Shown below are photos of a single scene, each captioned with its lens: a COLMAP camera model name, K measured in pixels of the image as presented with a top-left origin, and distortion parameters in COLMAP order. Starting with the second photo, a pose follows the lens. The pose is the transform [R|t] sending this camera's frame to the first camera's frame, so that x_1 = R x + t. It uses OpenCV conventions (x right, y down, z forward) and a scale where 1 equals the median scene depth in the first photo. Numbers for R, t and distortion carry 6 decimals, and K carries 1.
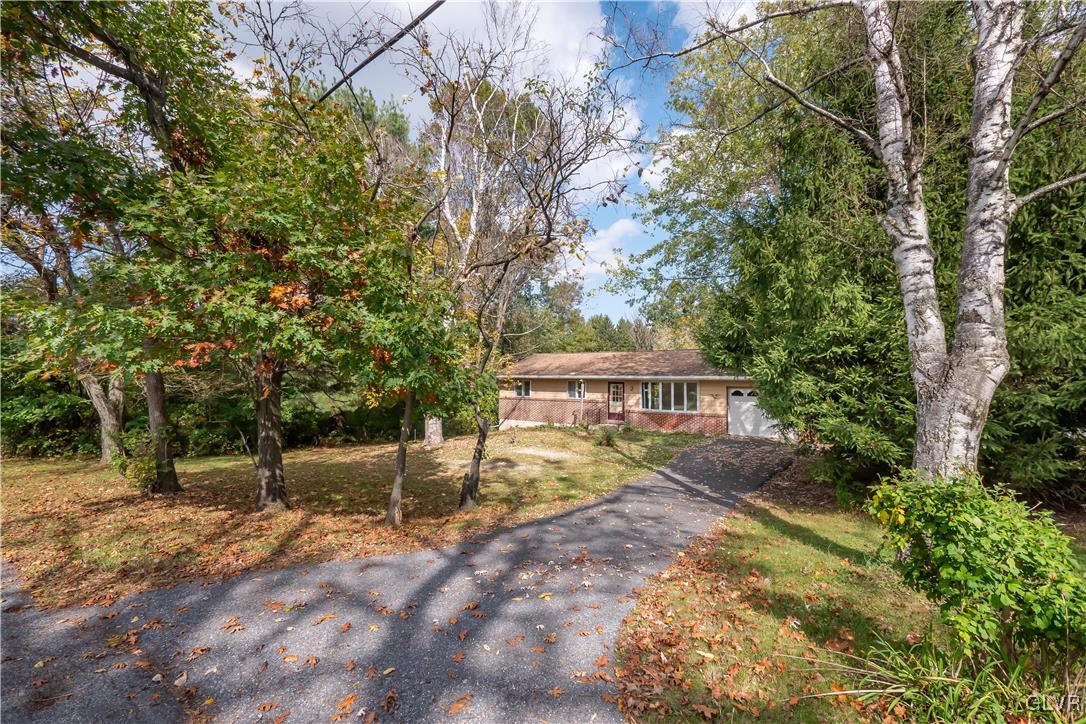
lens RADIAL K [[457.1, 0, 544.0], [0, 457.1, 367.4], [0, 0, 1]] dist [-0.004218, -0.000033]
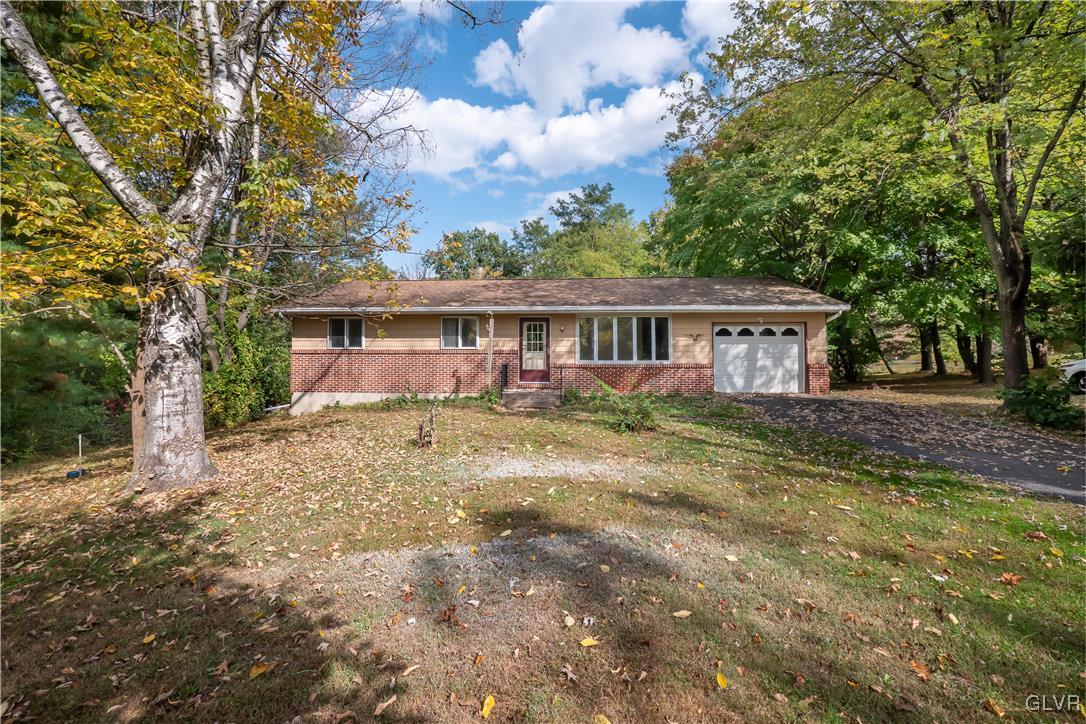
lens RADIAL K [[457.1, 0, 536.5], [0, 457.1, 337.7], [0, 0, 1]] dist [-0.004218, -0.000033]
pose [[0.856696, 0.001699, 0.515820, -0.153619], [-0.004322, 0.999983, 0.003884, 0.056423], [-0.515804, -0.005557, 0.856688, 0.495543]]
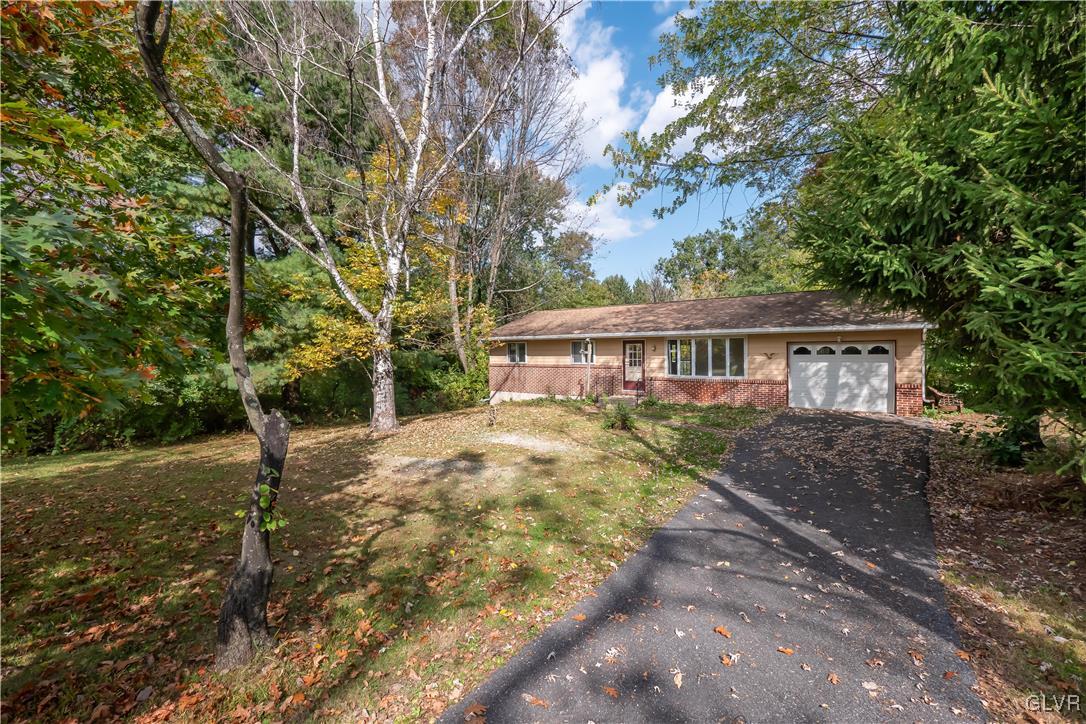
lens RADIAL K [[457.1, 0, 540.4], [0, 457.1, 363.3], [0, 0, 1]] dist [-0.004218, -0.000033]
pose [[0.998821, -0.022697, -0.042906, 0.034511], [0.025277, 0.997844, 0.060563, 0.019517], [0.041439, -0.061576, 0.997242, 0.230200]]
